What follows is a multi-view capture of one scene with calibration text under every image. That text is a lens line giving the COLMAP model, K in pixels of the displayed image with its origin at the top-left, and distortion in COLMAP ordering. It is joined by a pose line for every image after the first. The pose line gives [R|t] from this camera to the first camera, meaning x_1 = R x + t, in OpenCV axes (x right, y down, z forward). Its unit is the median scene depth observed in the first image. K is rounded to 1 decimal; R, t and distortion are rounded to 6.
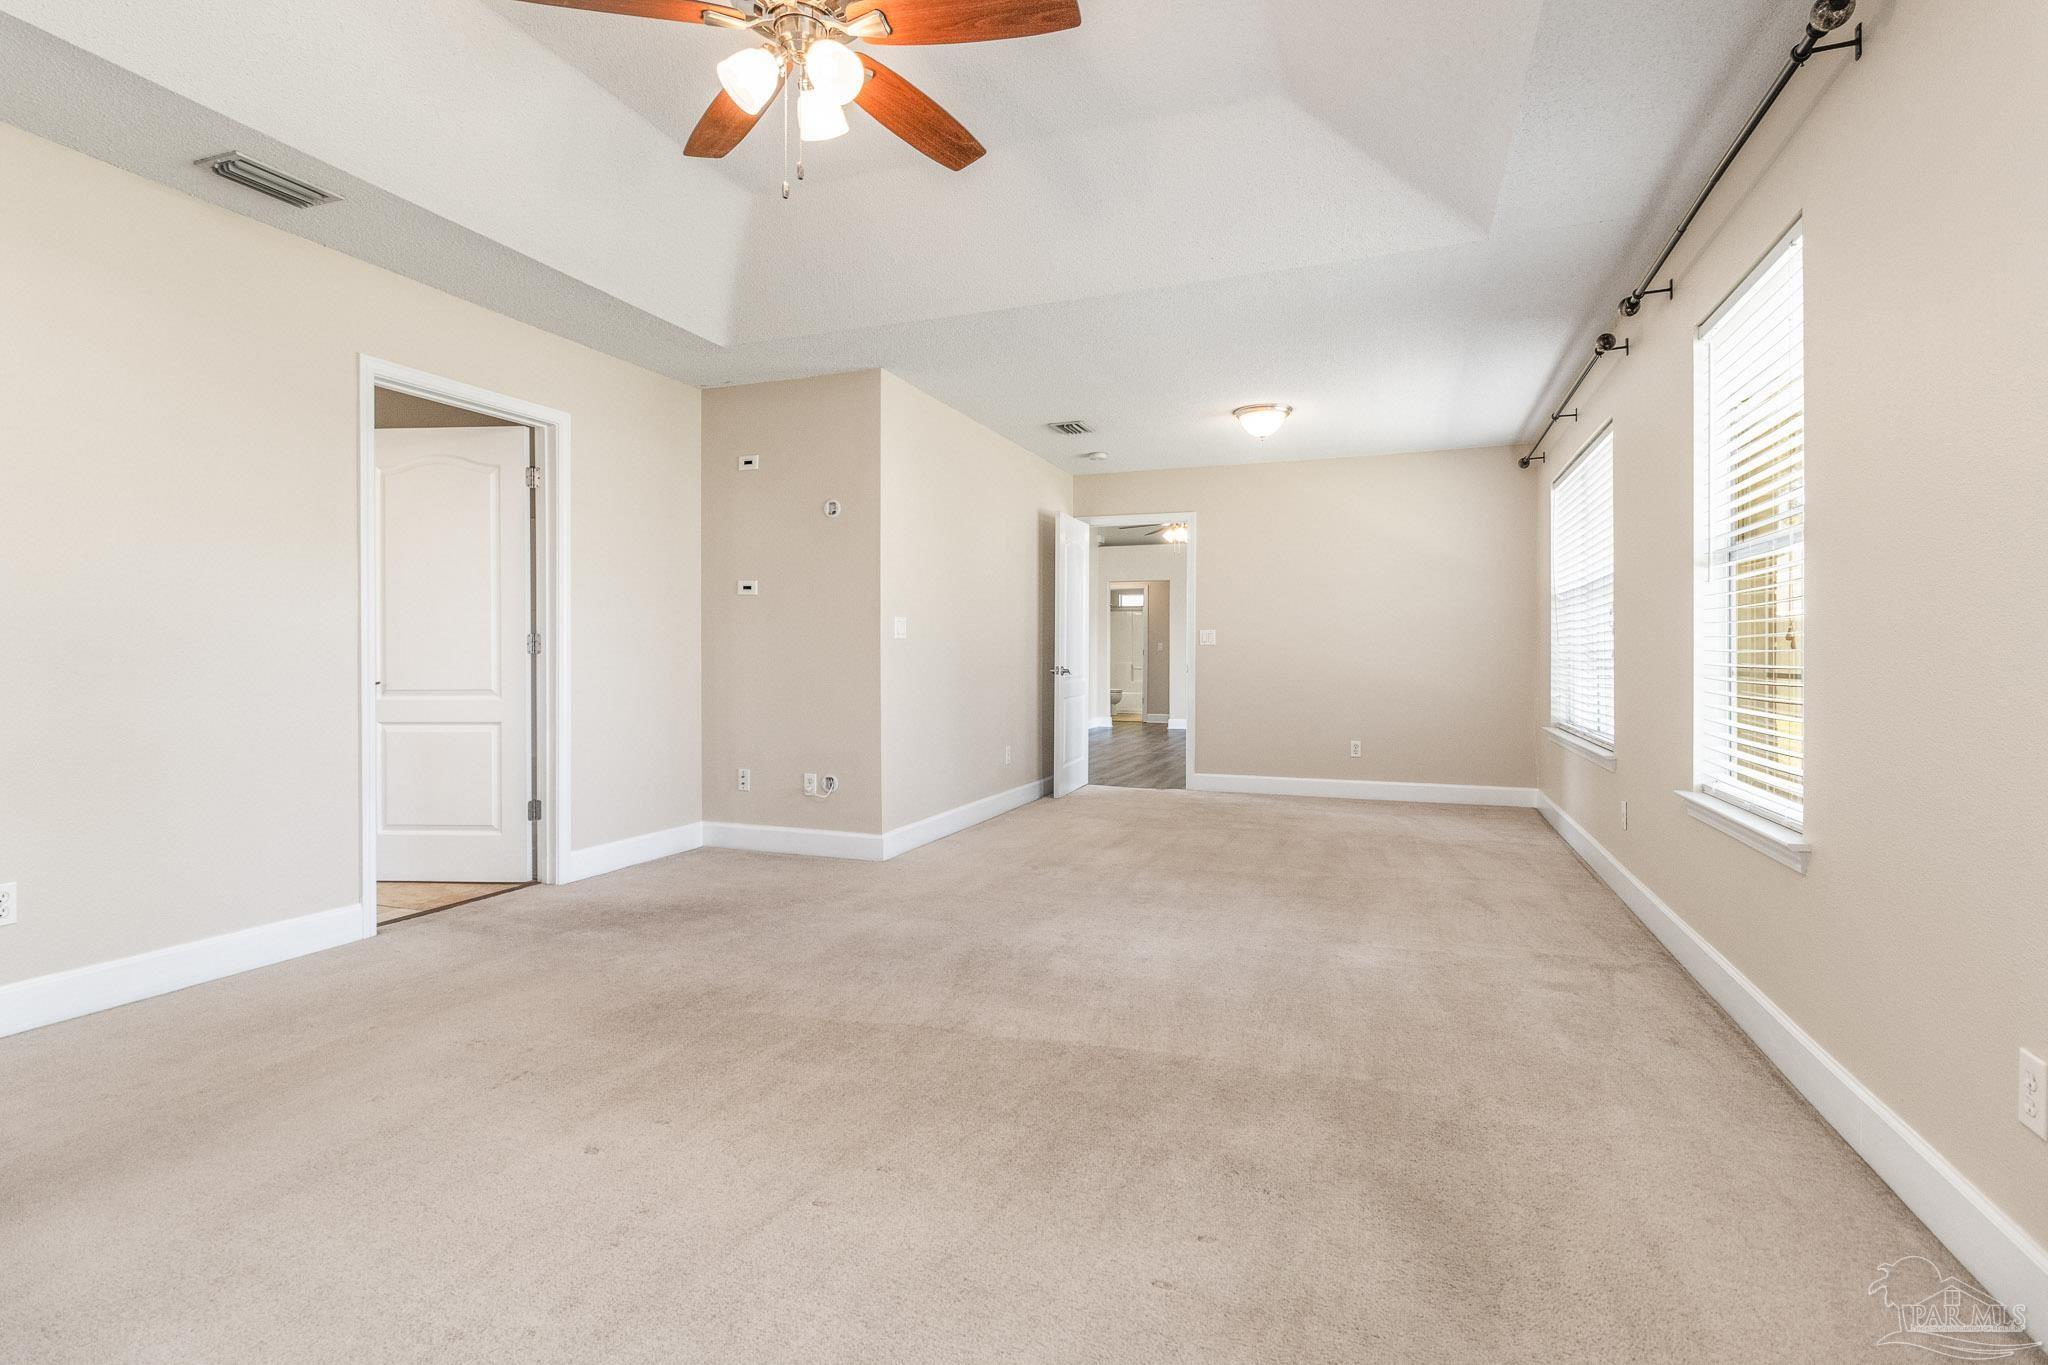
lens RADIAL K [[991.0, 0, 1027.7], [0, 991.0, 647.8], [0, 0, 1]] dist [0.000570, 0.000126]
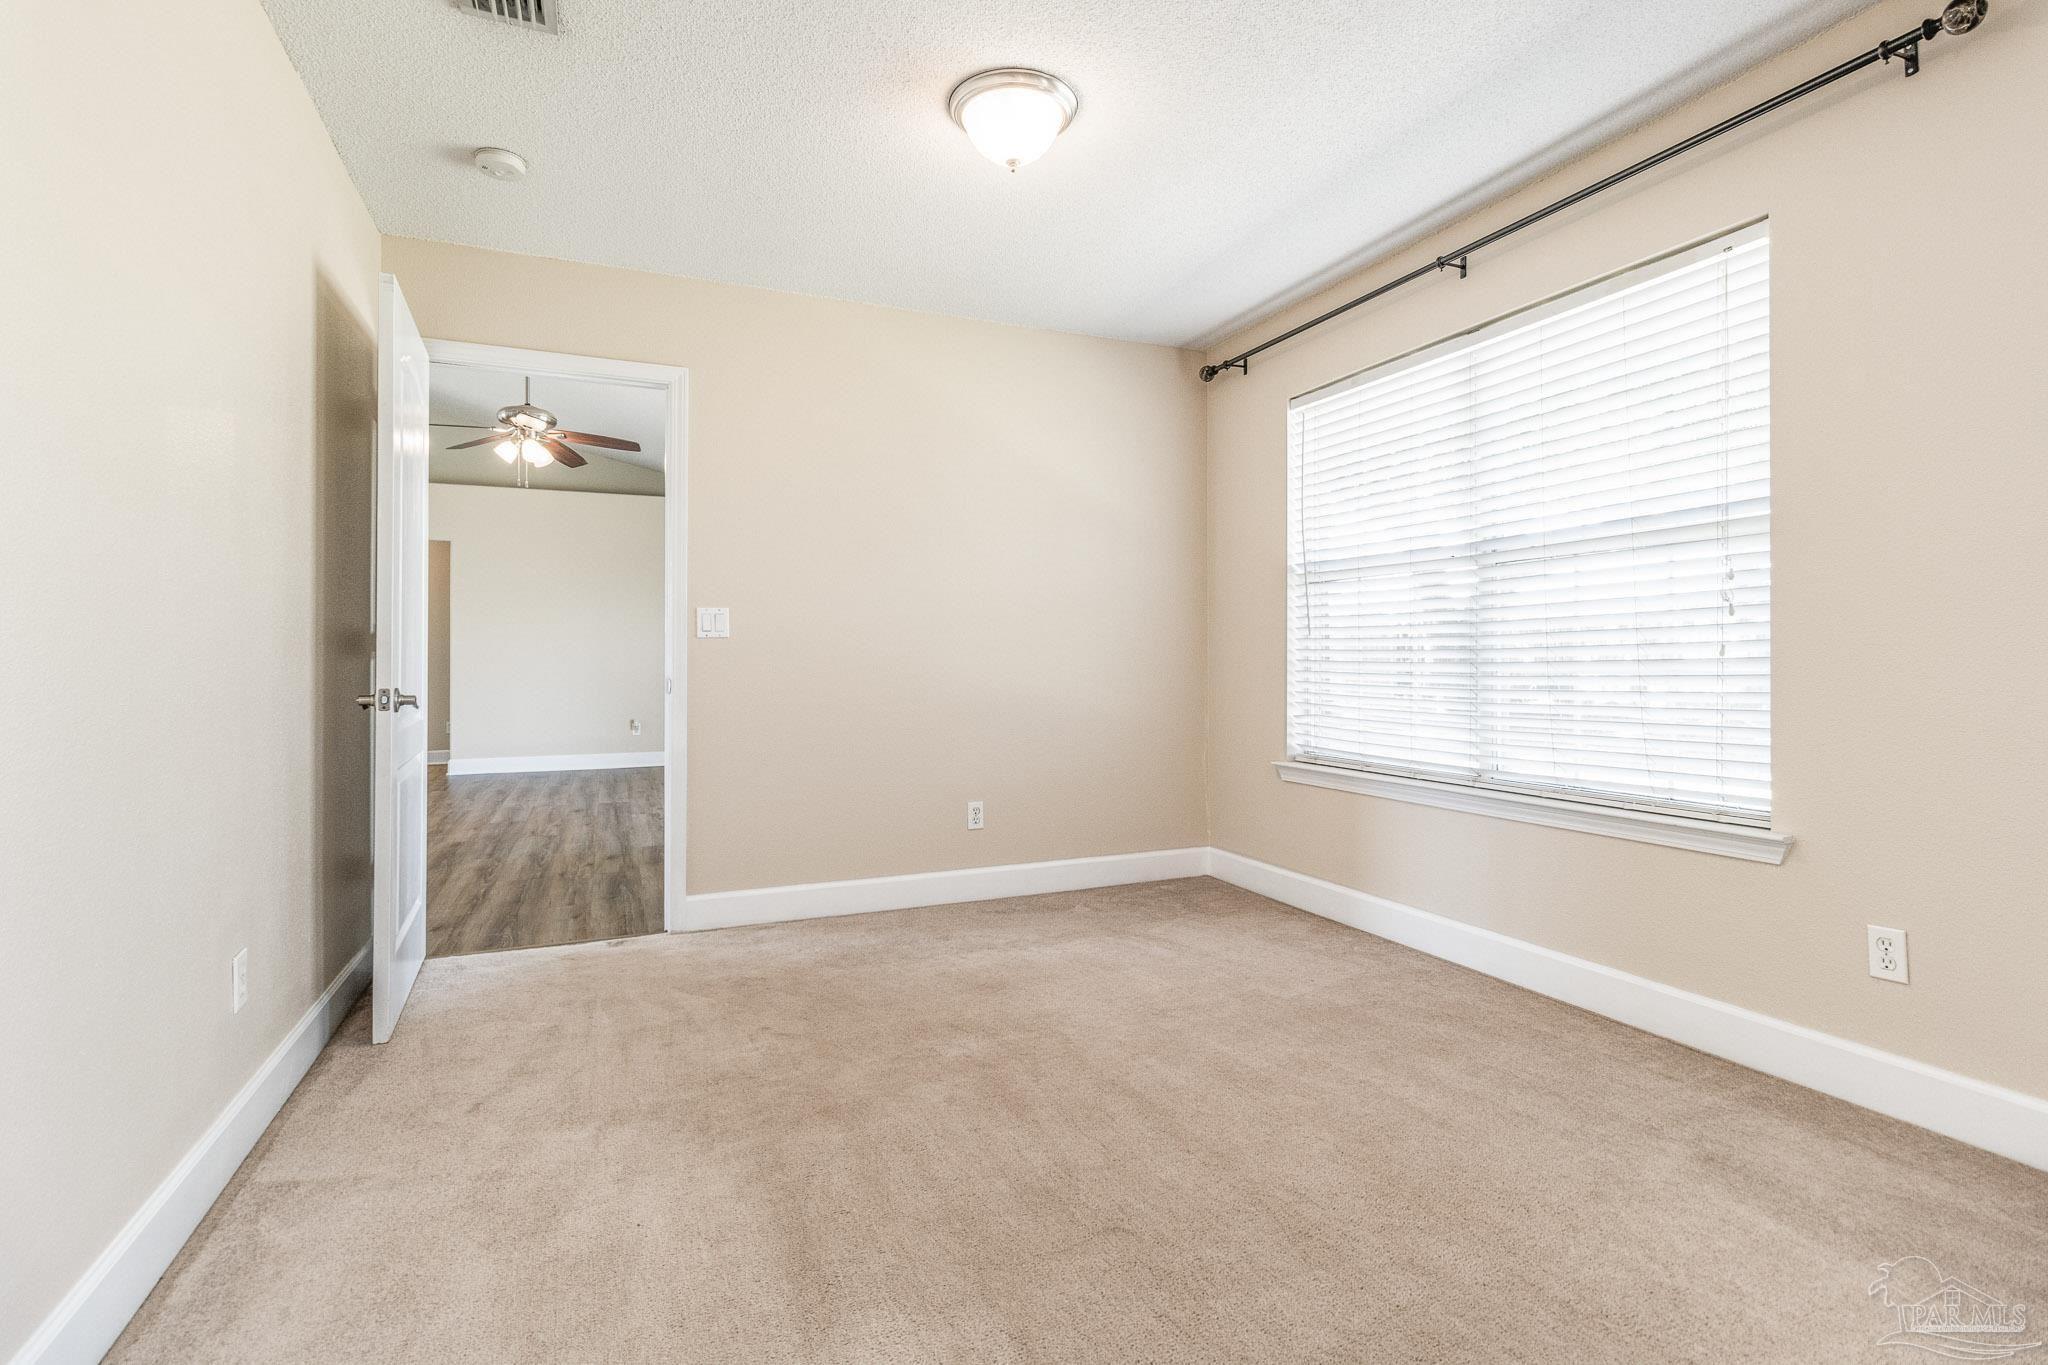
lens RADIAL K [[991.0, 0, 1048.3], [0, 991.0, 651.8], [0, 0, 1]] dist [0.000570, 0.000126]
pose [[0.718315, 0.001132, 0.695717, -0.066463], [-0.001160, 0.999999, -0.000429, 0.006911], [-0.695717, -0.000499, 0.718316, 0.757372]]
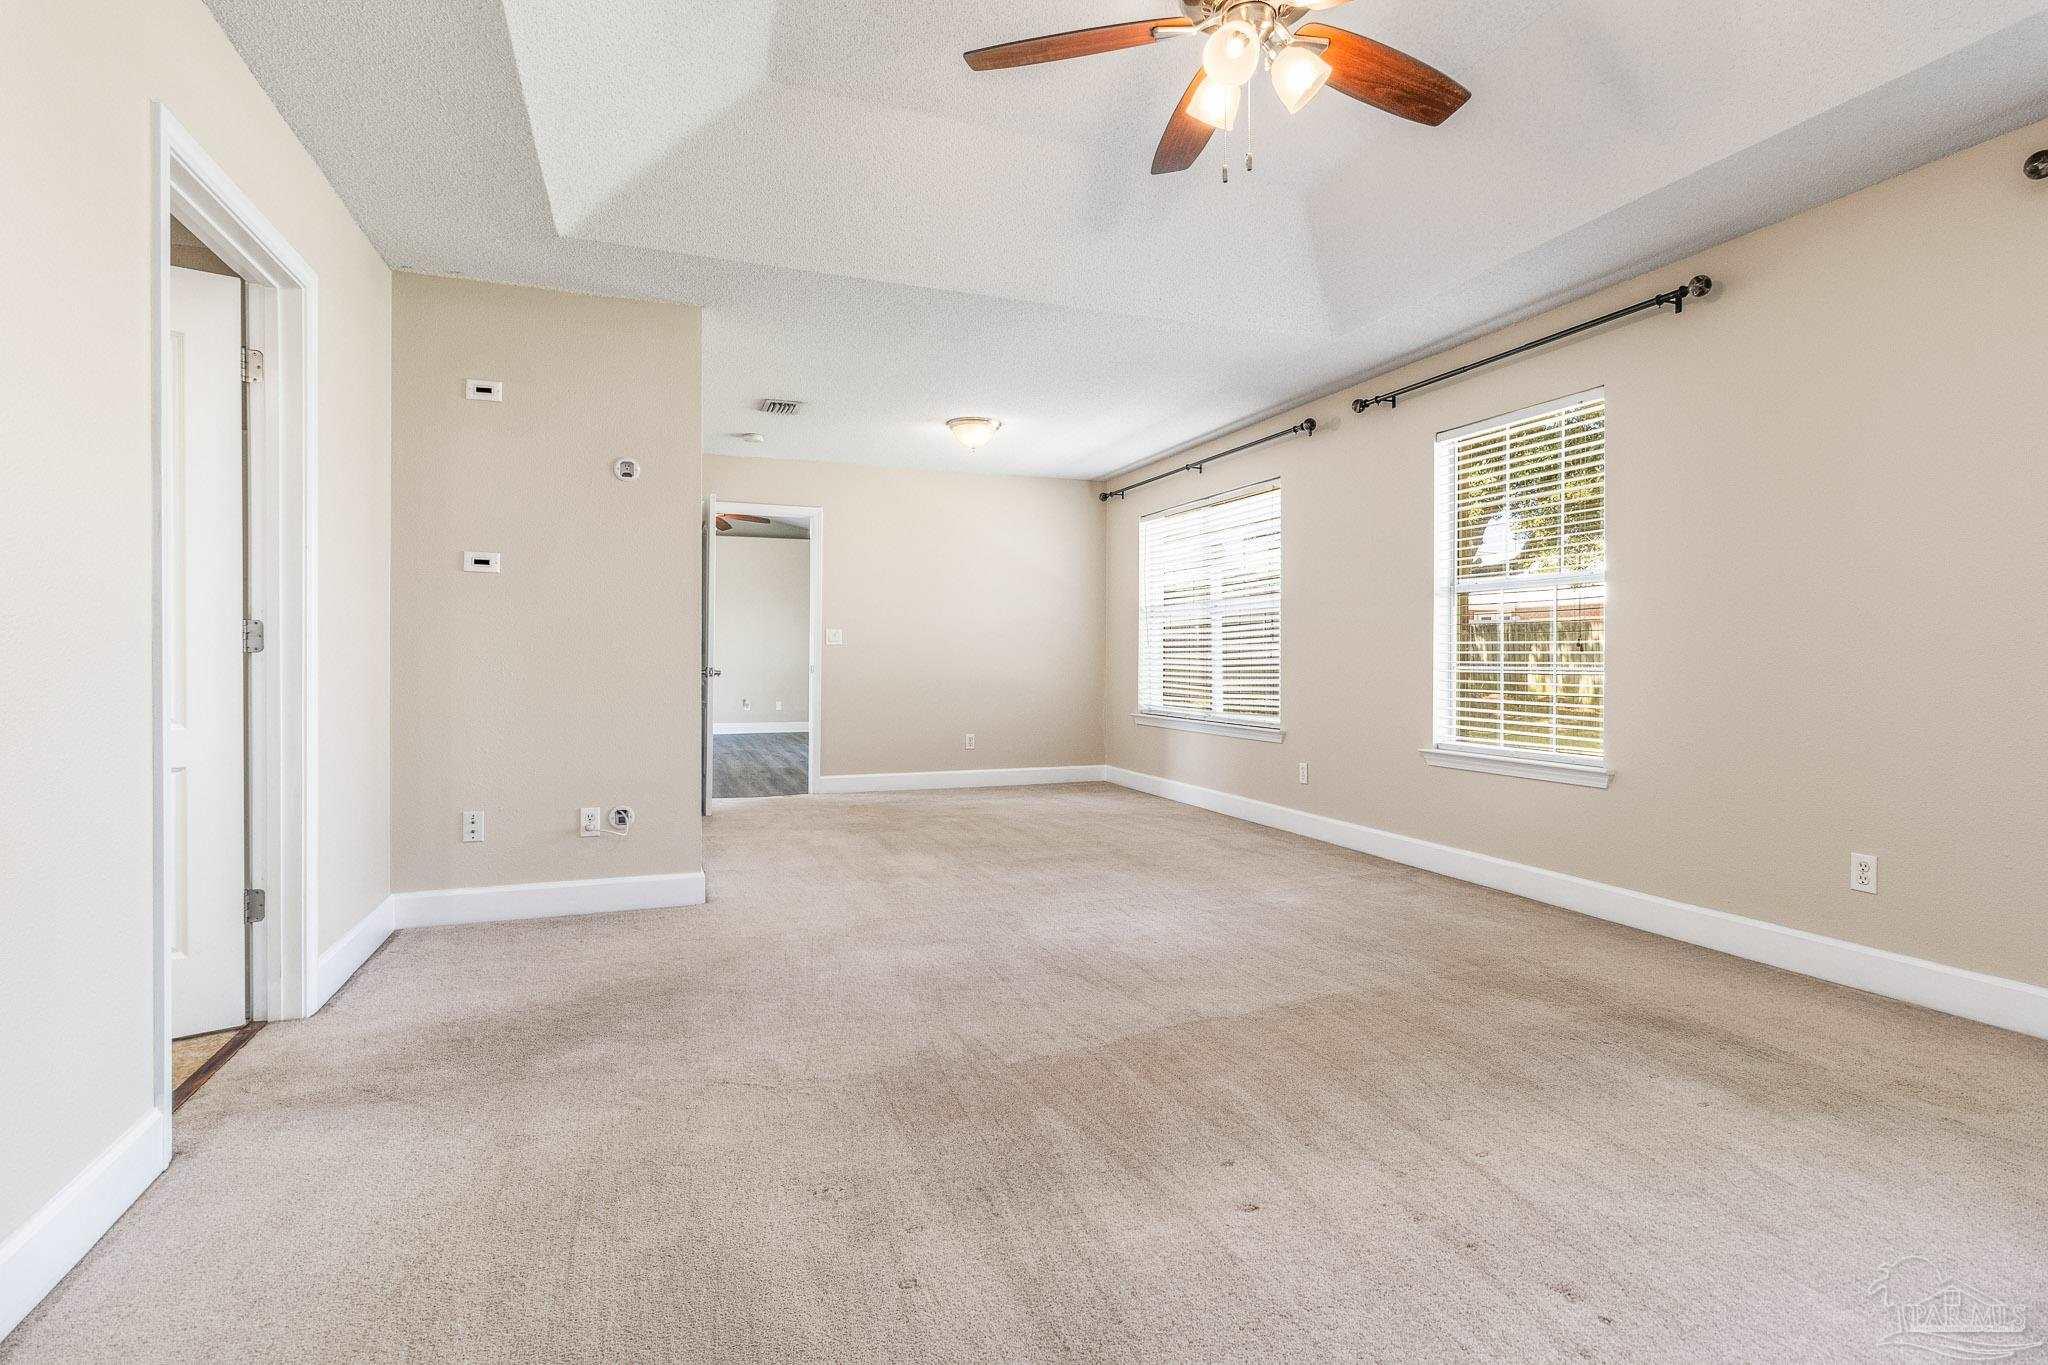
lens RADIAL K [[991.0, 0, 1057.4], [0, 991.0, 653.3], [0, 0, 1]] dist [0.000570, 0.000126]
pose [[0.741898, 0.002838, 0.670507, -0.455972], [-0.006778, 0.999972, 0.003267, 0.001268], [-0.670479, -0.006968, 0.741896, 0.176575]]
